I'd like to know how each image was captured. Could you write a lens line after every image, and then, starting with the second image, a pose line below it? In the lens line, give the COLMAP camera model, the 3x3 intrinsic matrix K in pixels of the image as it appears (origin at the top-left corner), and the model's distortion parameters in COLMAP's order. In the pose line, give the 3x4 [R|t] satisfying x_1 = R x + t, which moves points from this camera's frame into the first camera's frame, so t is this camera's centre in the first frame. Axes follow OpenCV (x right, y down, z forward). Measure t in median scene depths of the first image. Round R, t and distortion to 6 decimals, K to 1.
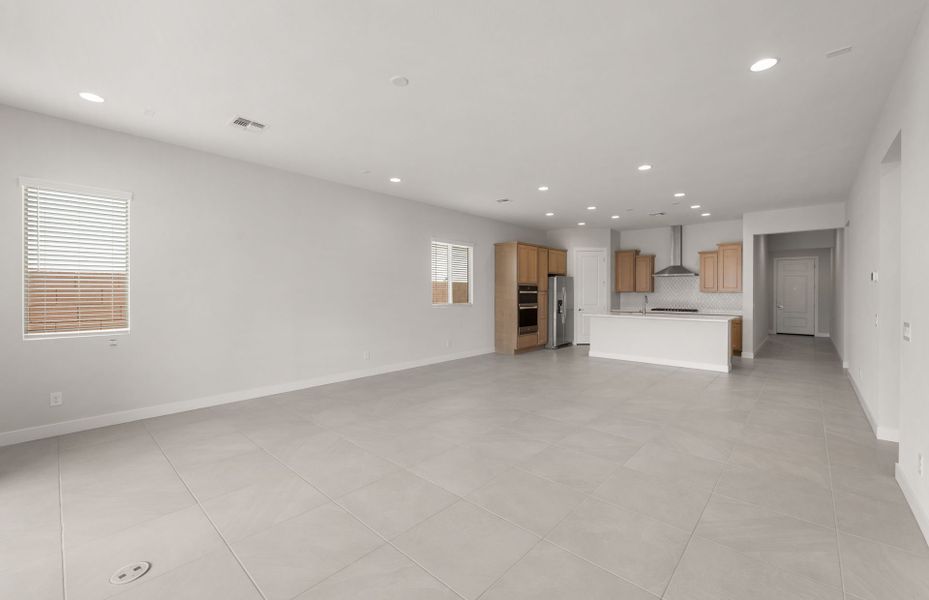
lens RADIAL K [[377.4, 0, 464.5], [0, 377.4, 300.0], [0, 0, 1]] dist [-0.000141, -0.000054]
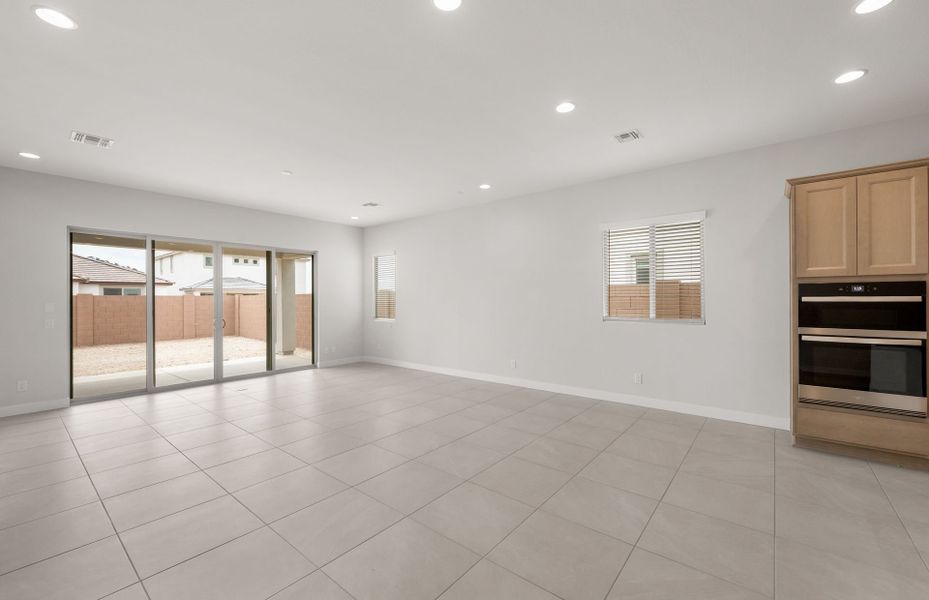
lens RADIAL K [[377.4, 0, 464.5], [0, 377.4, 300.0], [0, 0, 1]] dist [-0.000141, -0.000054]
pose [[0.052098, -0.000201, -0.998642, 0.483578], [-0.017576, 0.999845, -0.001119, -0.011831], [0.998487, 0.017611, 0.052086, 0.549957]]
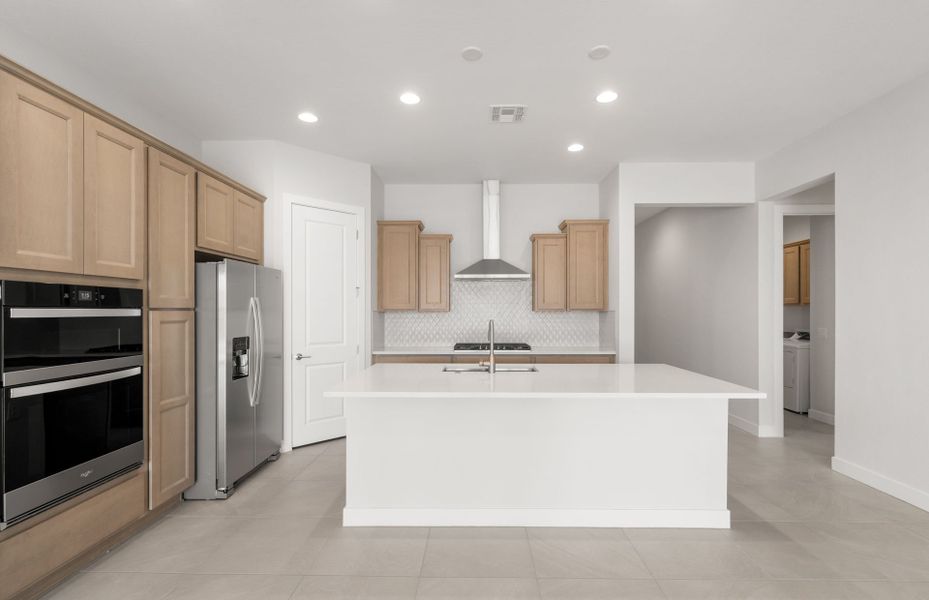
lens RADIAL K [[421.6, 0, 461.7], [0, 421.6, 311.4], [0, 0, 1]] dist [-0.000995, -0.000088]
pose [[0.763364, -0.002888, 0.645962, 0.166614], [0.015765, 0.999775, -0.014161, -0.013500], [-0.645776, 0.020994, 0.763238, 0.610383]]
